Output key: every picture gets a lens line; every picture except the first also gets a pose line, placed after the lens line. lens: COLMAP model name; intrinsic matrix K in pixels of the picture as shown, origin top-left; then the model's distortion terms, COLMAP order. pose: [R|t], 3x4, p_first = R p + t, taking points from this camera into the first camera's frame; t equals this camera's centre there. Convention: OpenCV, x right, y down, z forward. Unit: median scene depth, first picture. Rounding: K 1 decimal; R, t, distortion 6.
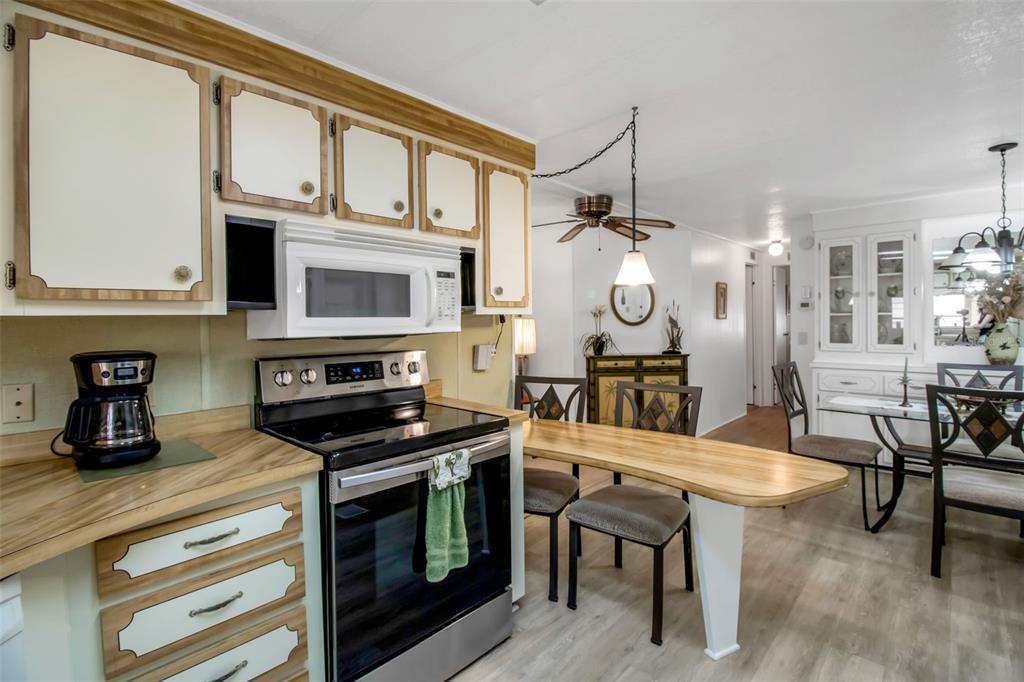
lens RADIAL K [[481.9, 0, 512.2], [0, 481.9, 326.8], [0, 0, 1]] dist [-0.009032, -0.000920]
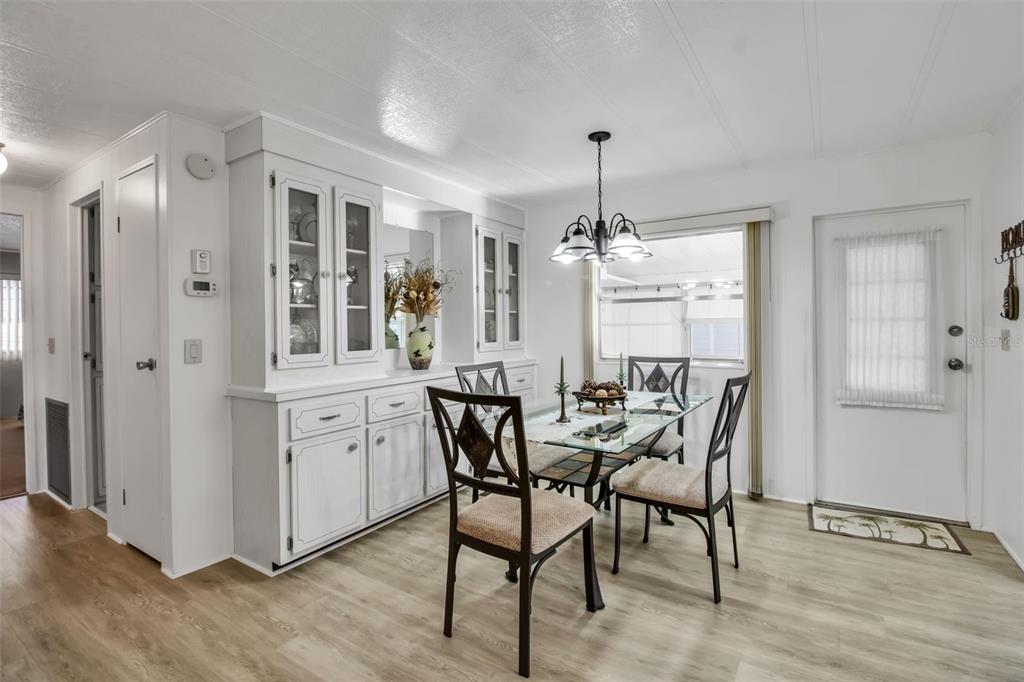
lens RADIAL K [[481.9, 0, 512.2], [0, 481.9, 326.8], [0, 0, 1]] dist [-0.009032, -0.000920]
pose [[-0.177433, 0.012734, 0.984051, 0.083734], [0.027001, 0.999603, -0.008067, 0.020072], [-0.983762, 0.025139, -0.177706, 1.363752]]
